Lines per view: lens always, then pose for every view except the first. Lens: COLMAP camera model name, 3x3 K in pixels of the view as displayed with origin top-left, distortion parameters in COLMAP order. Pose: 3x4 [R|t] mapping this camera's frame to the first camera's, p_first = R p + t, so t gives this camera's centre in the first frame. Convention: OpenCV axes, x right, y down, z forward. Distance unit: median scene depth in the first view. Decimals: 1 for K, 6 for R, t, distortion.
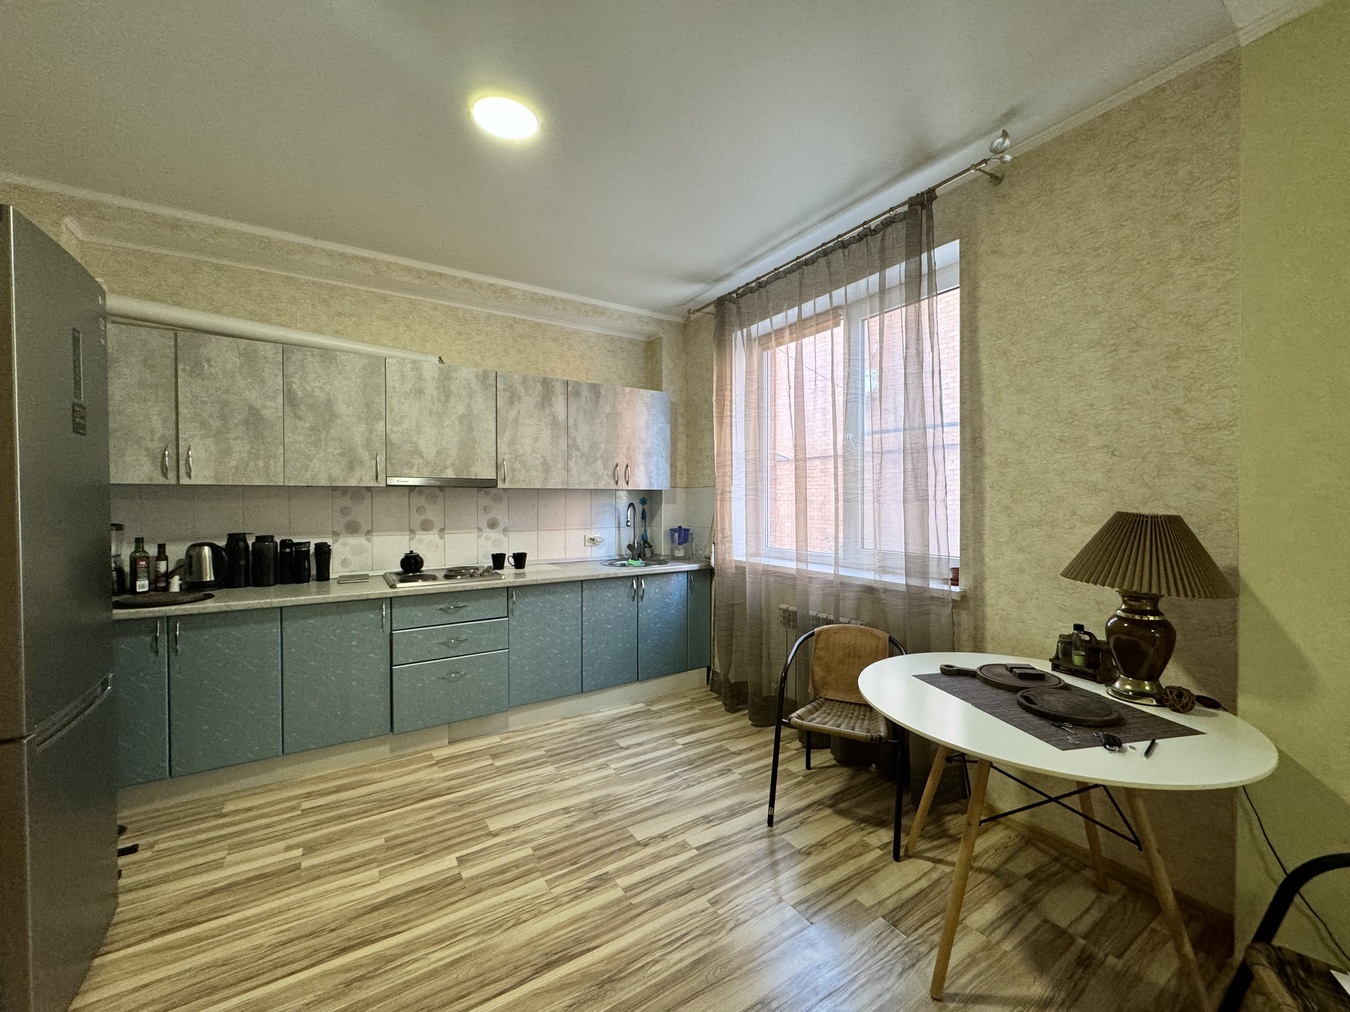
lens RADIAL K [[536.0, 0, 675.0], [0, 536.0, 506.0], [0, 0, 1]] dist [-0.002258, 0.000276]
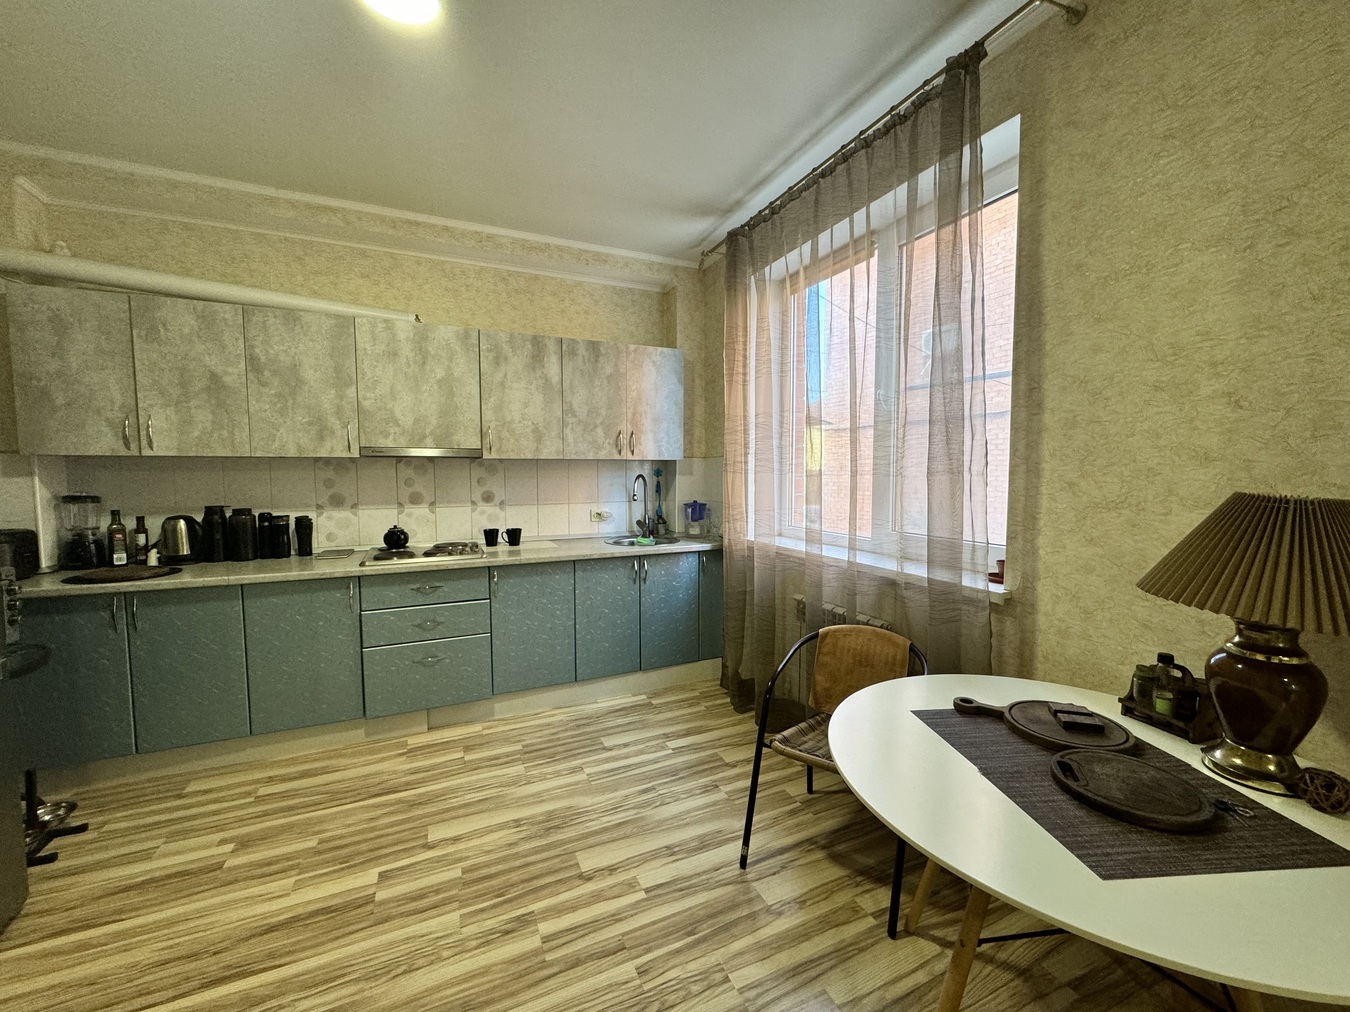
lens RADIAL K [[536.0, 0, 675.0], [0, 536.0, 506.0], [0, 0, 1]] dist [-0.002258, 0.000276]
pose [[0.990150, 0.009441, -0.139692, 0.159890], [-0.001656, 0.998444, 0.055737, -0.005342], [0.140001, -0.054957, 0.988625, 0.172605]]
